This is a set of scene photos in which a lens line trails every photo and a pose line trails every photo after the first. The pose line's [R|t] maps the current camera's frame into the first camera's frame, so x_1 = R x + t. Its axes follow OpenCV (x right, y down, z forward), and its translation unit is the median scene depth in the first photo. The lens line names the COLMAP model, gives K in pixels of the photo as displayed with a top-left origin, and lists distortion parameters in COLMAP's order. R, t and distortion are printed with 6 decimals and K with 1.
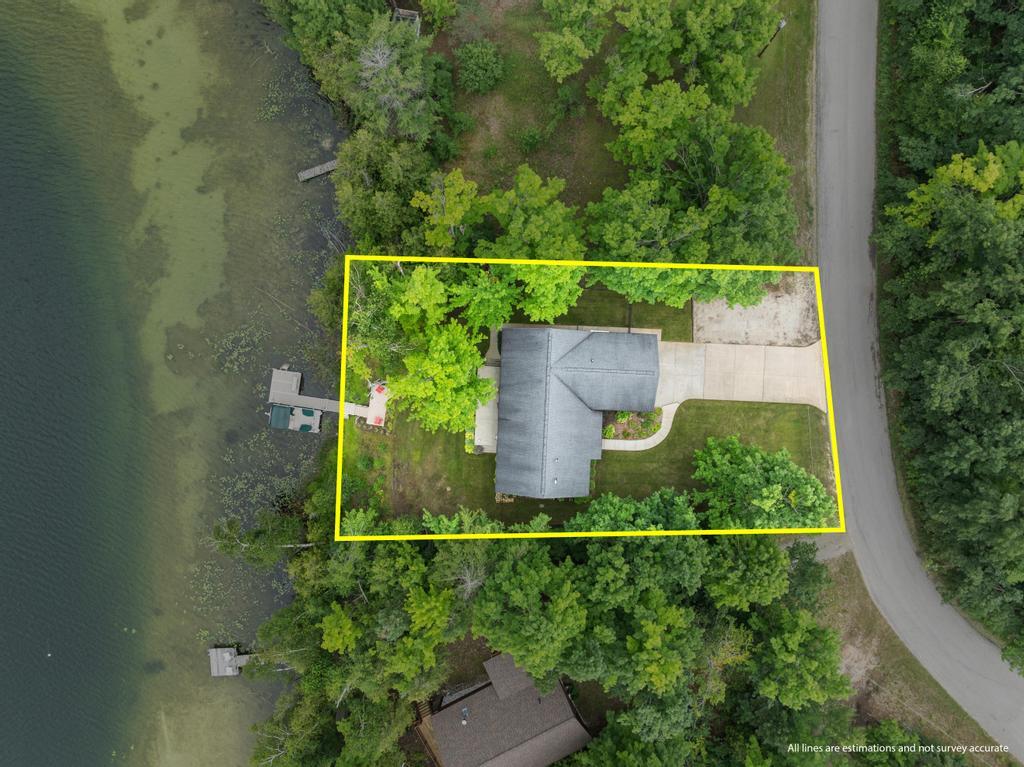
lens RADIAL K [[721.6, 0, 513.9], [0, 721.6, 400.2], [0, 0, 1]] dist [-0.037495, 0.000872]
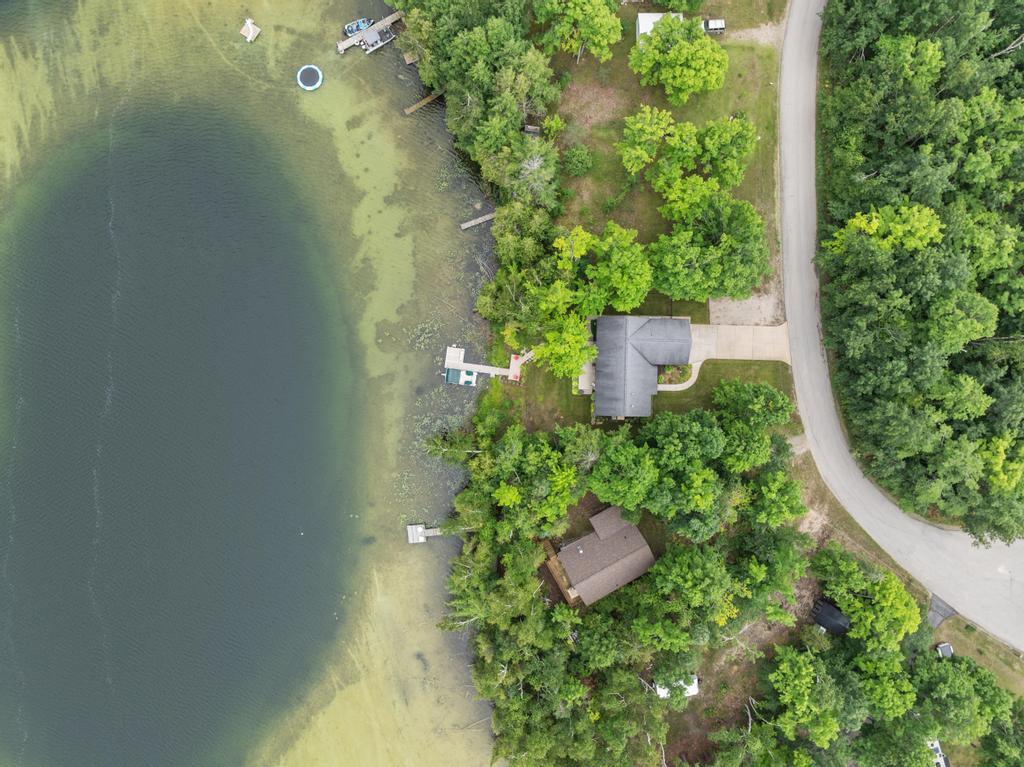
lens RADIAL K [[721.6, 0, 513.9], [0, 721.6, 400.2], [0, 0, 1]] dist [-0.037495, 0.000872]
pose [[0.999721, -0.018301, 0.014937, -0.246614], [0.018698, 0.999463, -0.026911, 0.139844], [-0.014436, 0.027183, 0.999526, -0.690692]]
